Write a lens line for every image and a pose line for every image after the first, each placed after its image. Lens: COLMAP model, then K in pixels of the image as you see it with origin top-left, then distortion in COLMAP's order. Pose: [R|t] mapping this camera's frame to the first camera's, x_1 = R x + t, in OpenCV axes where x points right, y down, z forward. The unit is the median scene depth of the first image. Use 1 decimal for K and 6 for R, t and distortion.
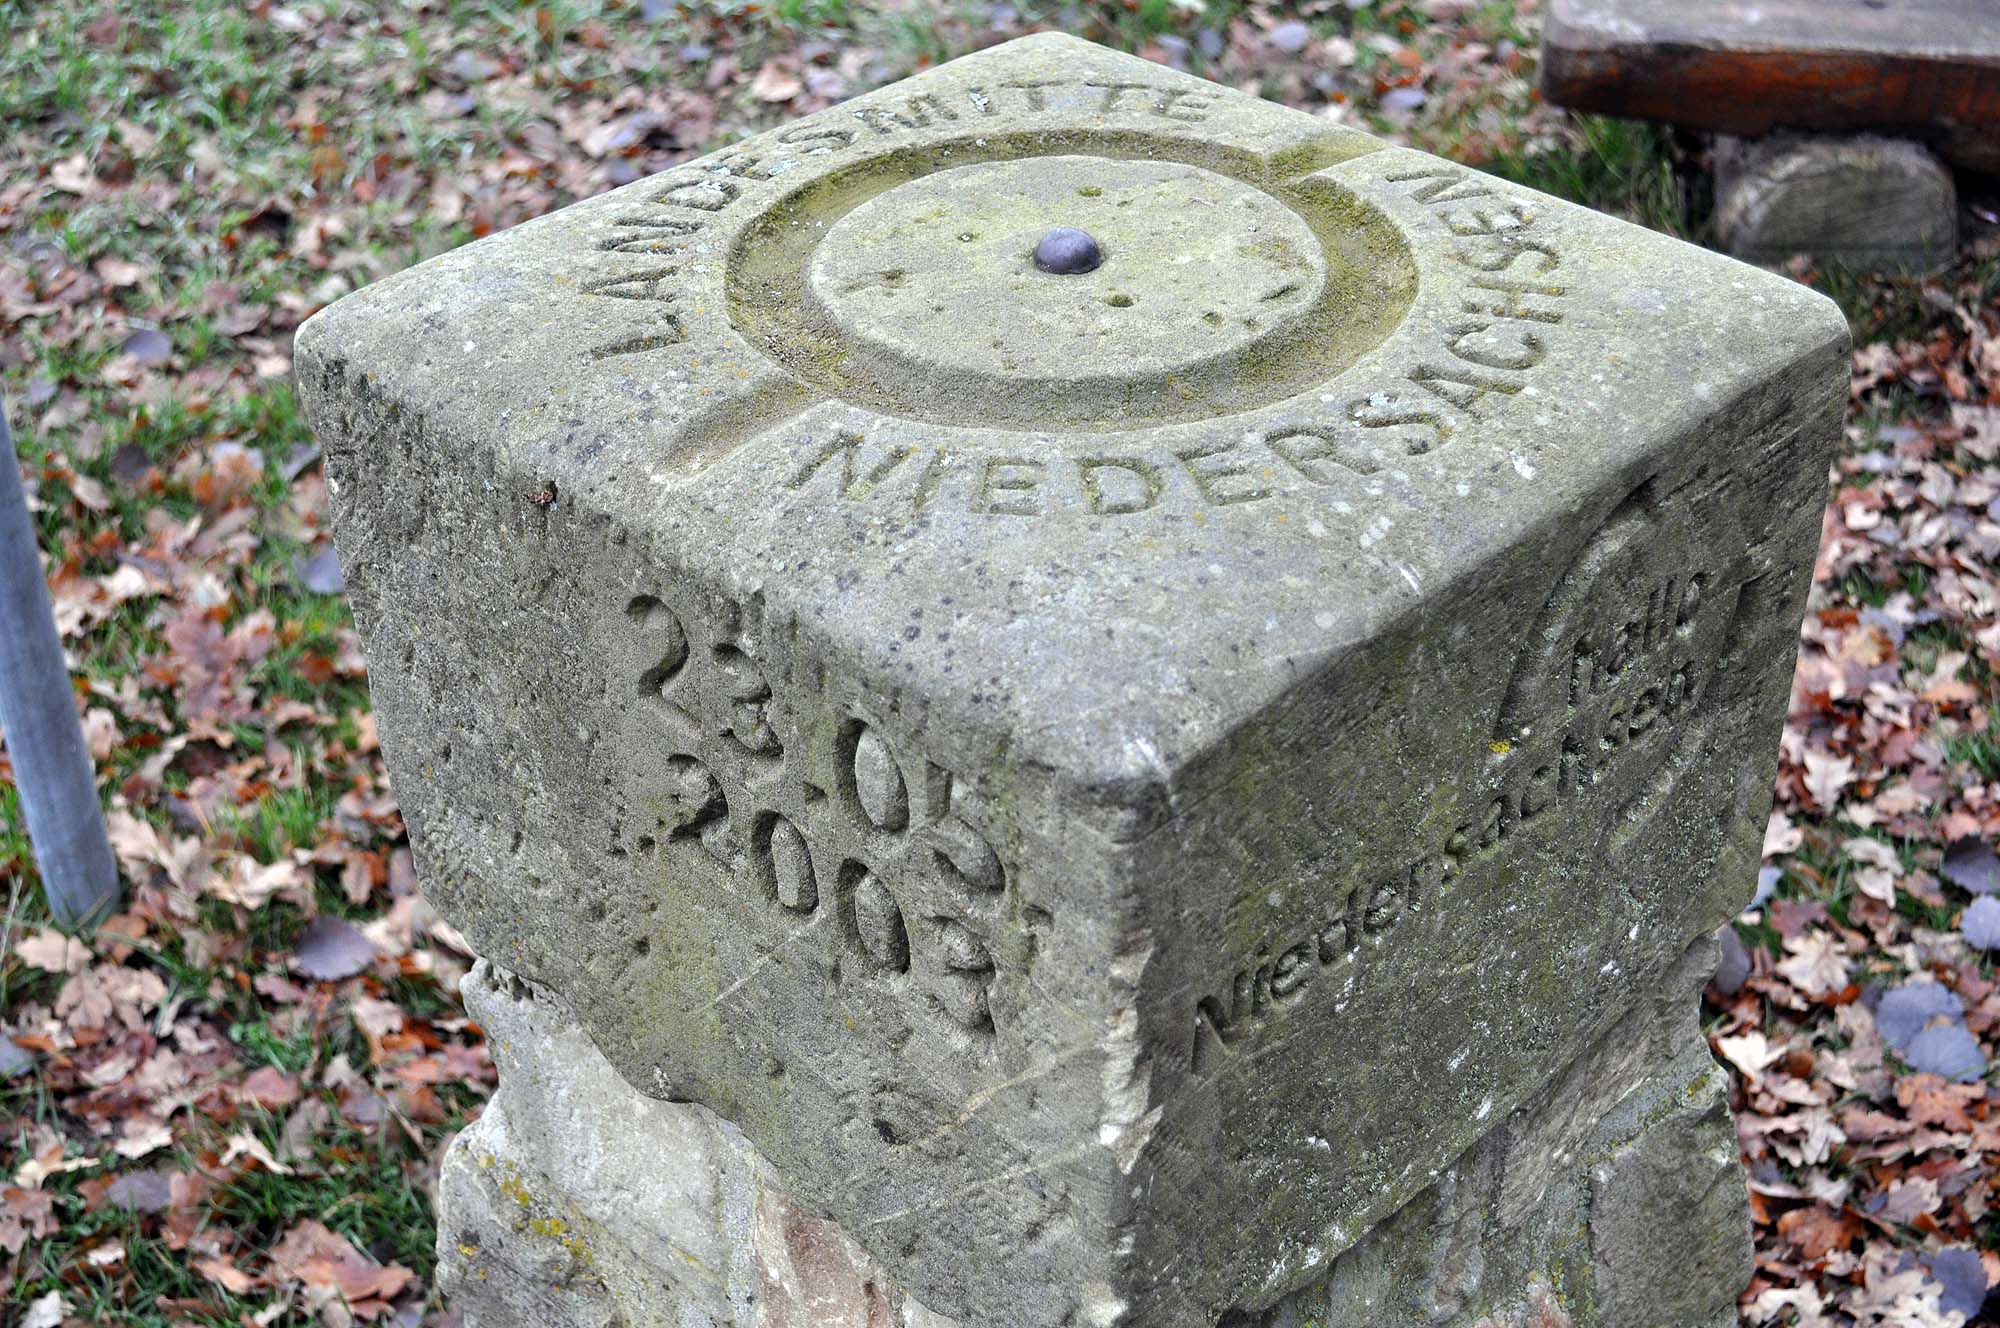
lens RADIAL K [[2770.1, 0, 1000.3], [0, 2770.1, 658.0], [0, 0, 1]] dist [0.005763, 0.000000]
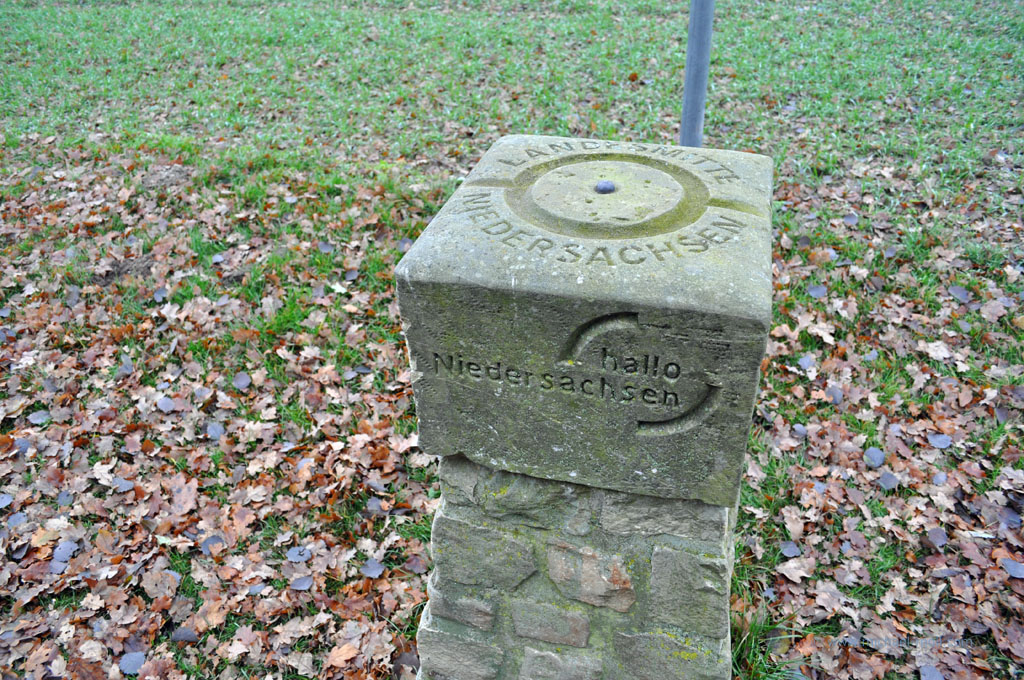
lens RADIAL K [[820.2, 0, 506.2], [0, 820.2, 338.8], [0, 0, 1]] dist [-0.082508, 0.011813]
pose [[0.480423, 0.499870, -0.720641, 0.745327], [-0.459086, 0.843445, 0.278998, -0.203715], [0.747284, 0.196799, 0.634694, 0.292507]]
